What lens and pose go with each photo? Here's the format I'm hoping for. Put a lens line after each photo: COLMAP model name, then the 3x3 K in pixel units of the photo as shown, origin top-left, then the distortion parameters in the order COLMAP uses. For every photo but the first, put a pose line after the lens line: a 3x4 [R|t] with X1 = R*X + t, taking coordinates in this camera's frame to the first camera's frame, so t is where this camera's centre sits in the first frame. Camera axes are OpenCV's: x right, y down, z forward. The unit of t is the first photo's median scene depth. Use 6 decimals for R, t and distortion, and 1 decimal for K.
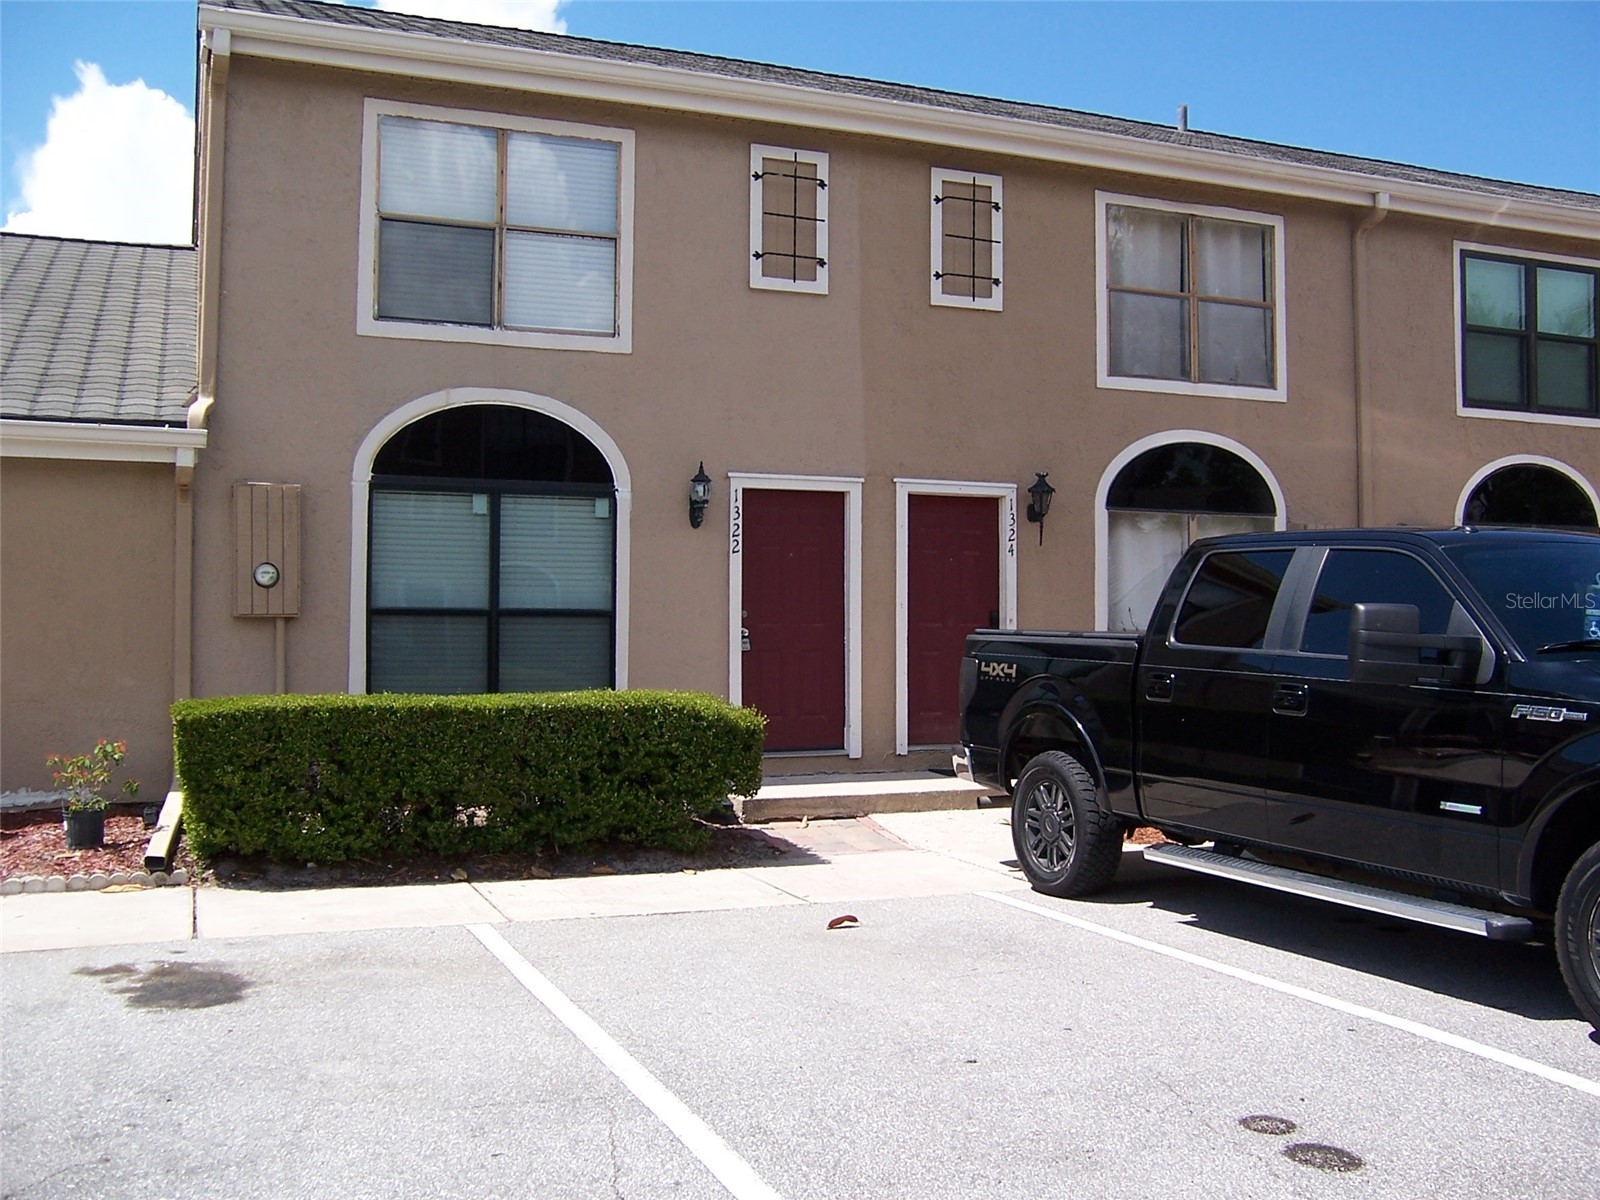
lens RADIAL K [[1579.0, 0, 804.6], [0, 1579.0, 590.5], [0, 0, 1]] dist [-0.149660, 0.235014]
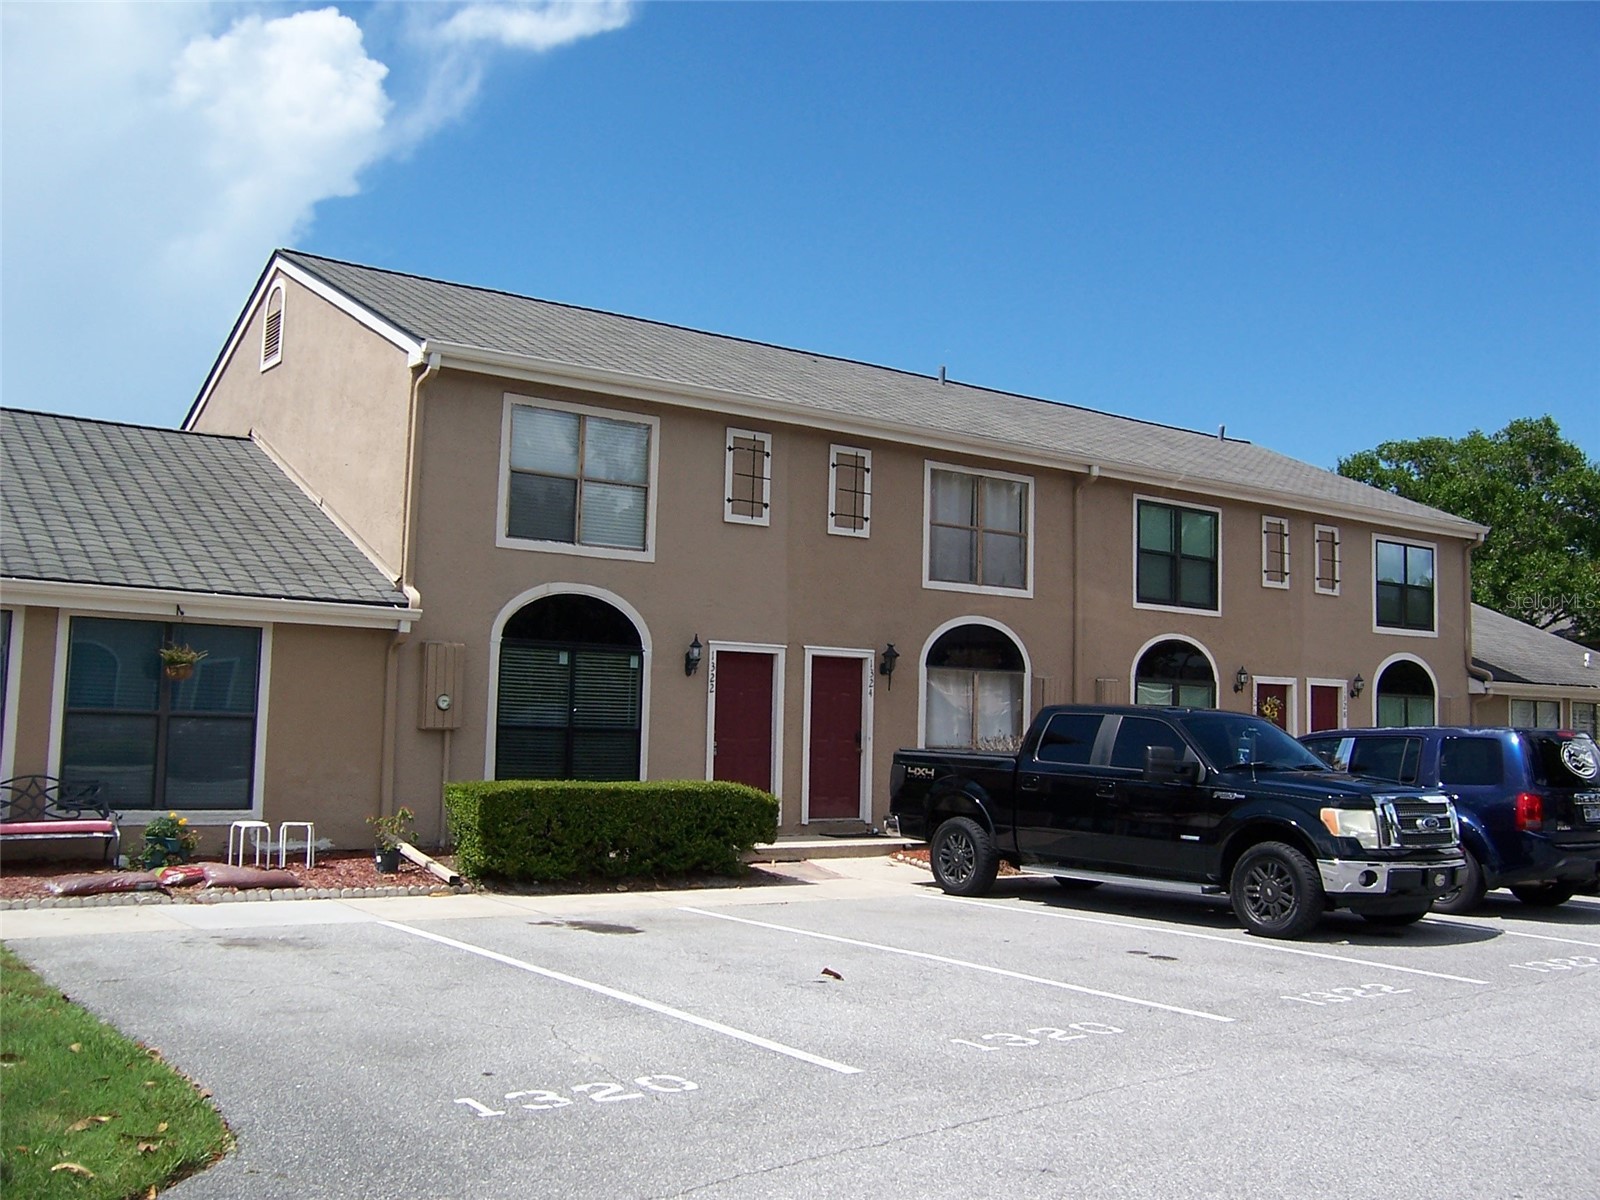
lens RADIAL K [[1579.0, 0, 804.6], [0, 1579.0, 590.5], [0, 0, 1]] dist [-0.149660, 0.235014]
pose [[0.969544, 0.042115, 0.241268, -0.339269], [-0.027922, 0.997689, -0.061948, -0.030754], [-0.243320, 0.053325, 0.968479, -0.538175]]
